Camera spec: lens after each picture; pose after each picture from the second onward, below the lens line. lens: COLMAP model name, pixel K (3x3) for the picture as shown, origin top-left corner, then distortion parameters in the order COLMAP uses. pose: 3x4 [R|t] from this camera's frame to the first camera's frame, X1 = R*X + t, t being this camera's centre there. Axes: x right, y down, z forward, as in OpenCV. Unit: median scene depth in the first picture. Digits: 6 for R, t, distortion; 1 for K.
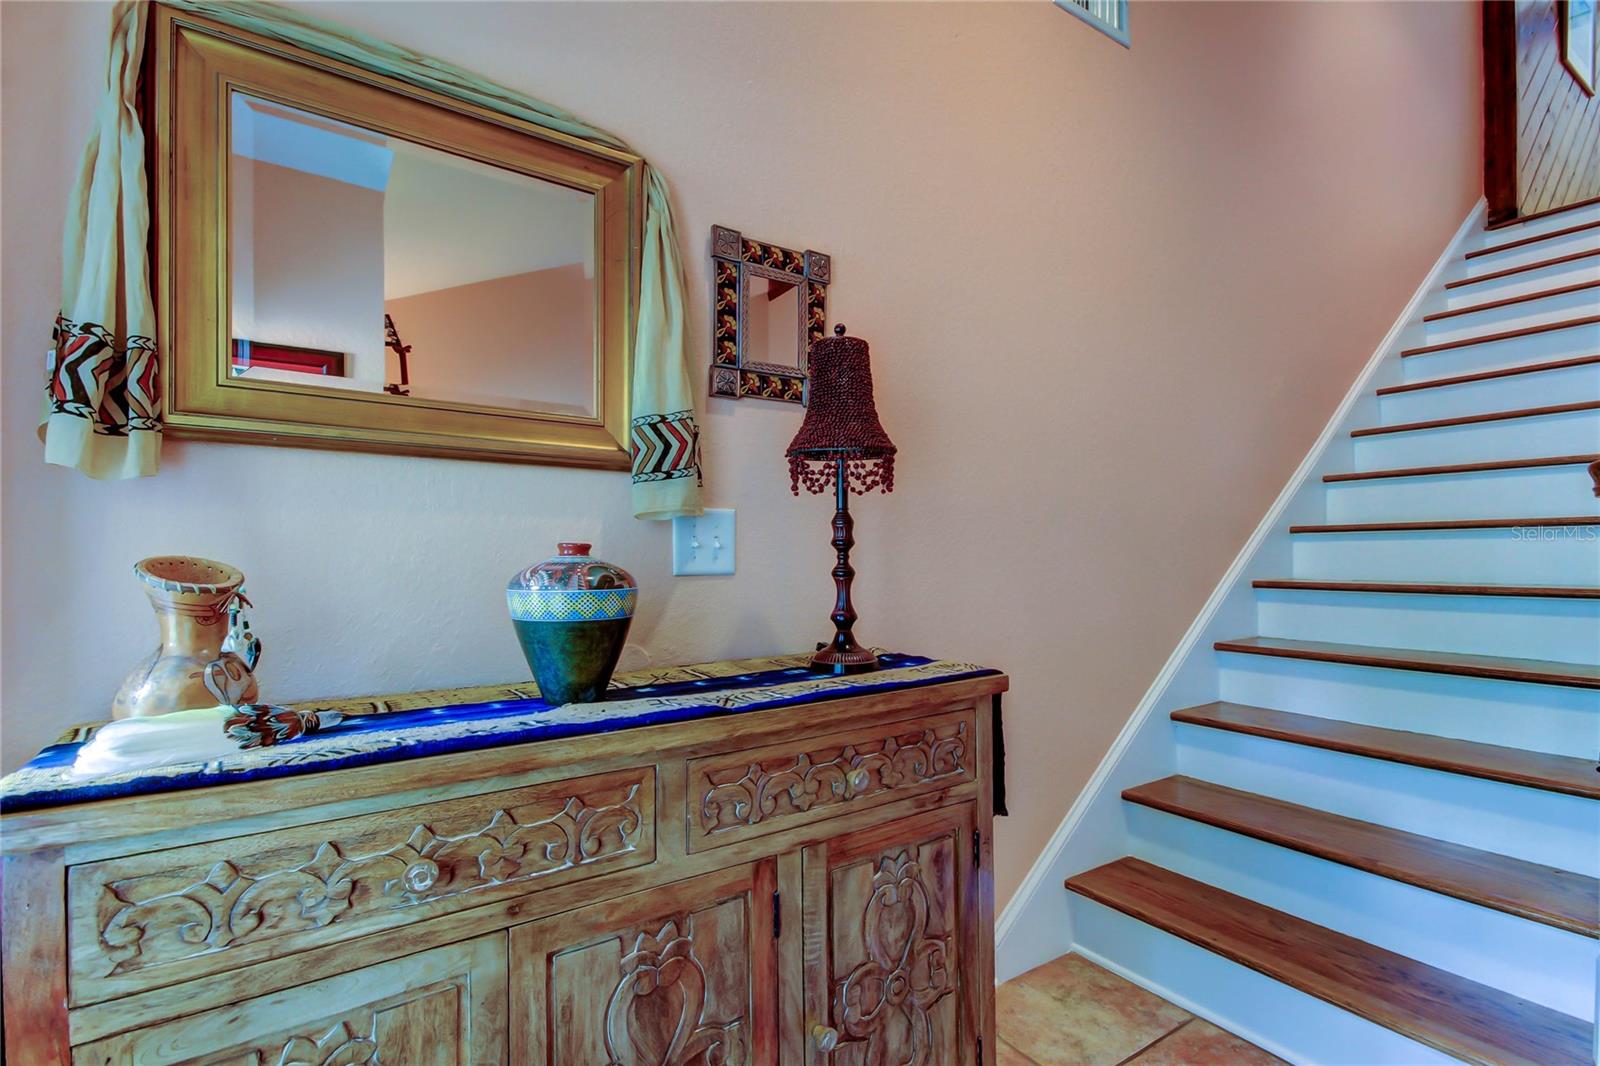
lens RADIAL K [[744.8, 0, 799.9], [0, 744.8, 567.4], [0, 0, 1]] dist [0.000296, -0.000509]
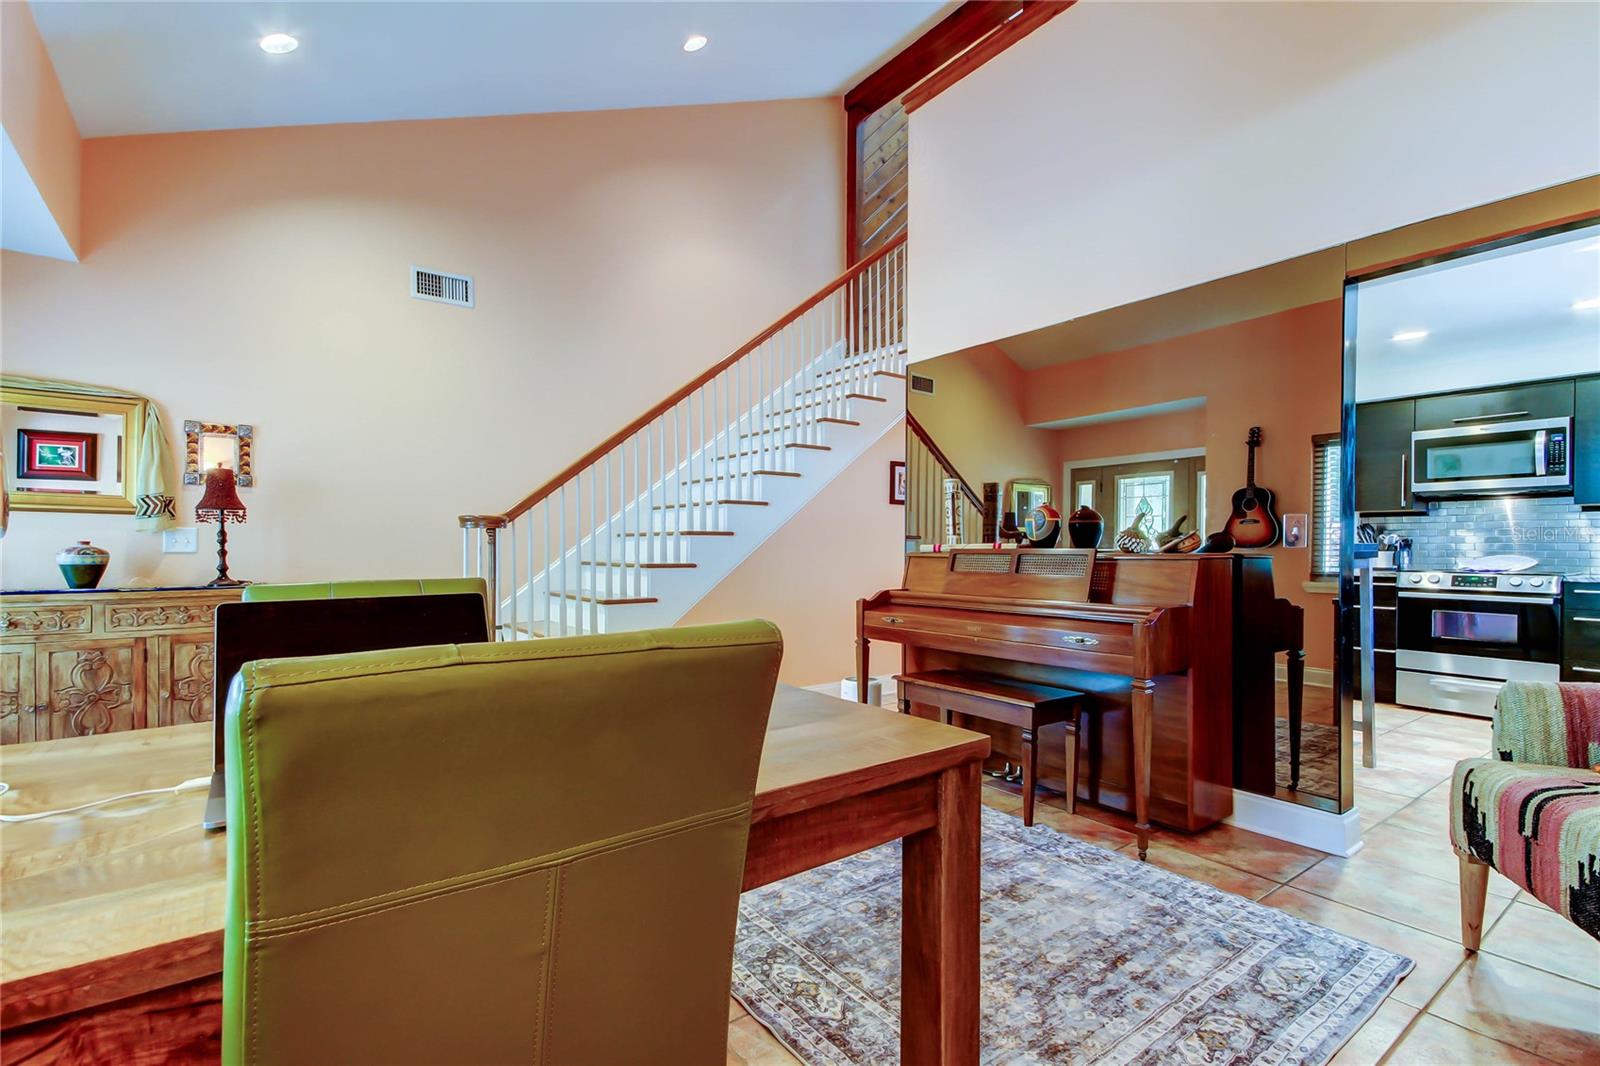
lens RADIAL K [[747.8, 0, 807.0], [0, 747.8, 549.9], [0, 0, 1]] dist [0.015318, -0.007210]
pose [[0.997705, 0.010881, 0.066824, 2.471311], [-0.010528, 0.999929, -0.005638, -0.009230], [-0.066881, 0.004921, 0.997749, -2.342790]]
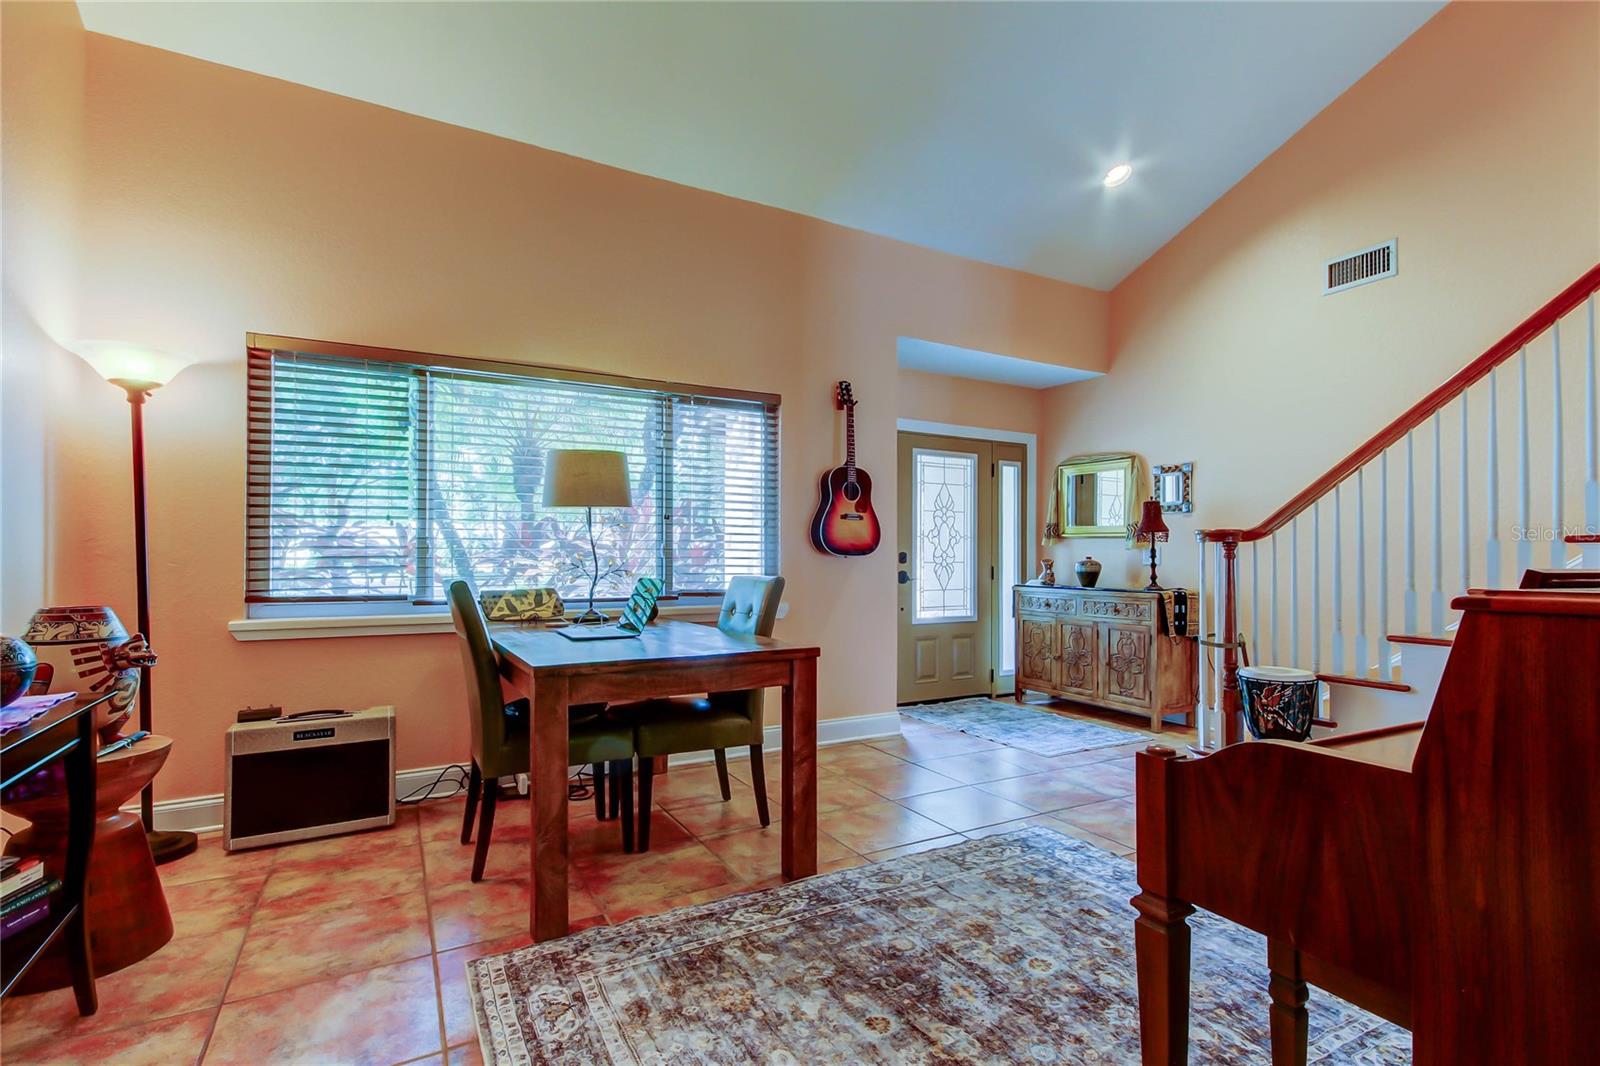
lens RADIAL K [[747.8, 0, 807.0], [0, 747.8, 549.9], [0, 0, 1]] dist [0.015318, -0.007210]
pose [[-0.081229, 0.000617, -0.996695, 4.639947], [-0.010301, 0.999946, 0.001458, -0.063260], [0.996642, 0.010385, -0.081218, -0.459888]]
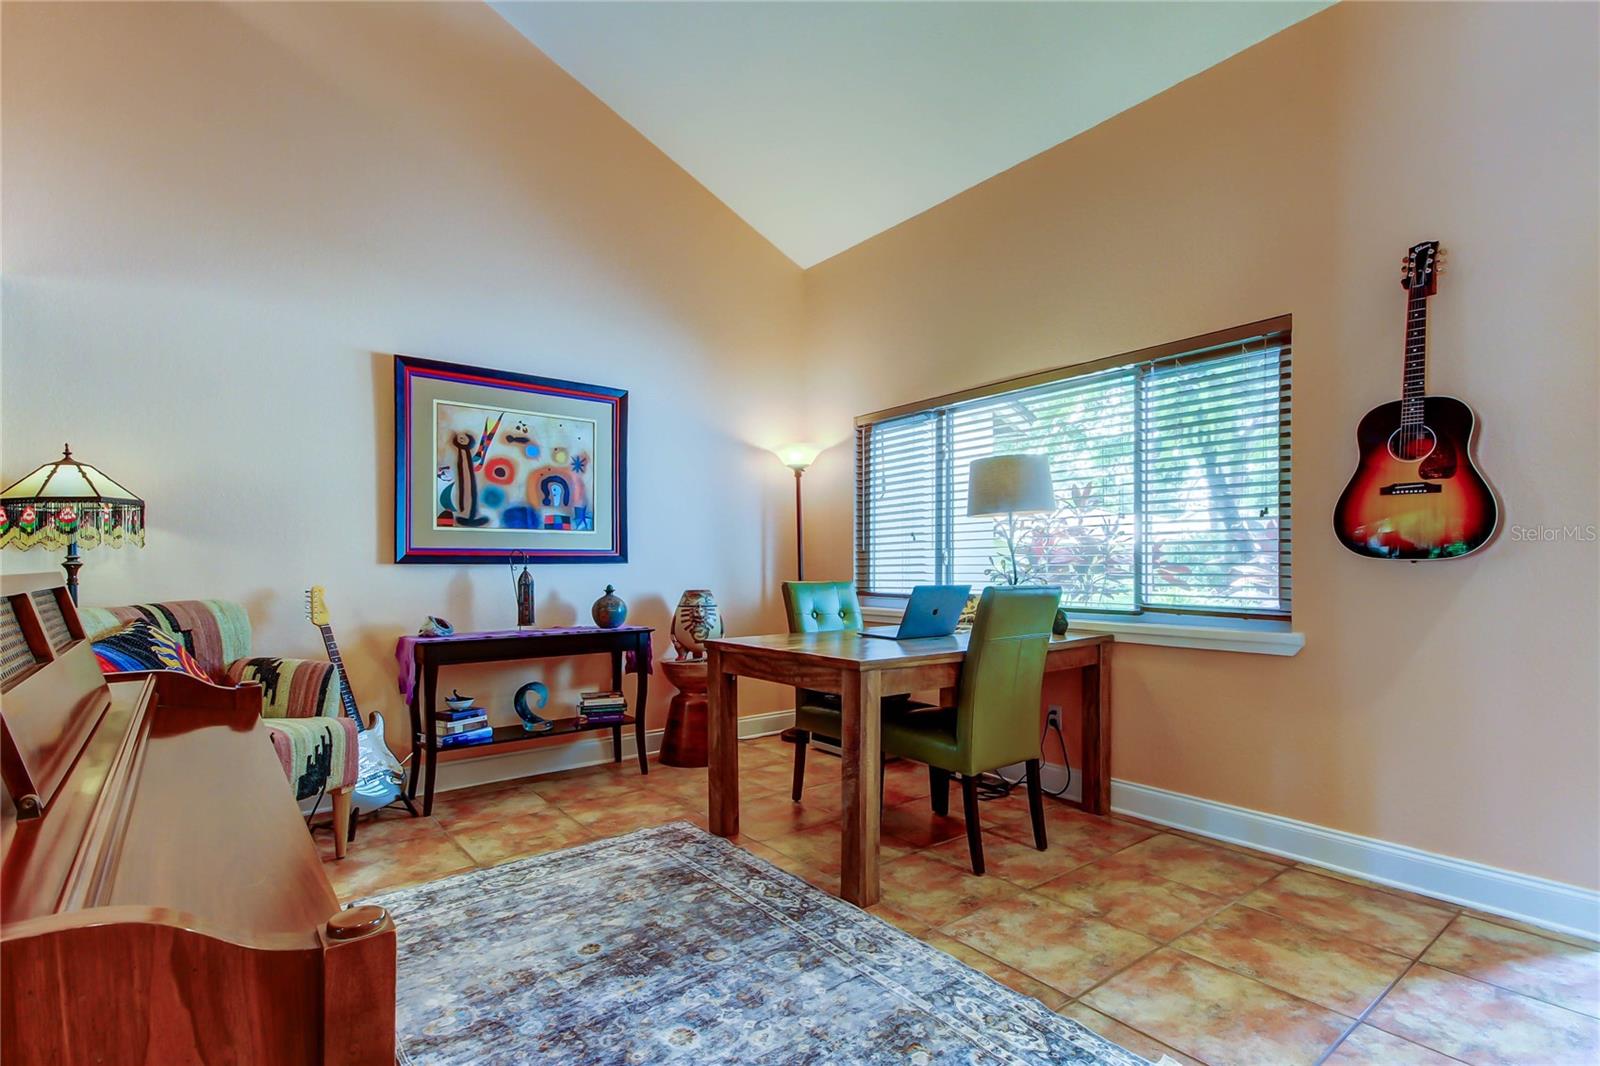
lens RADIAL K [[762.6, 0, 787.6], [0, 762.6, 566.7], [0, 0, 1]] dist [0.000890, 0.000053]
pose [[-0.997440, 0.010710, -0.070698, 2.694596], [0.010107, 0.999909, 0.008887, -0.045839], [0.070787, 0.008150, -0.997458, 1.512424]]
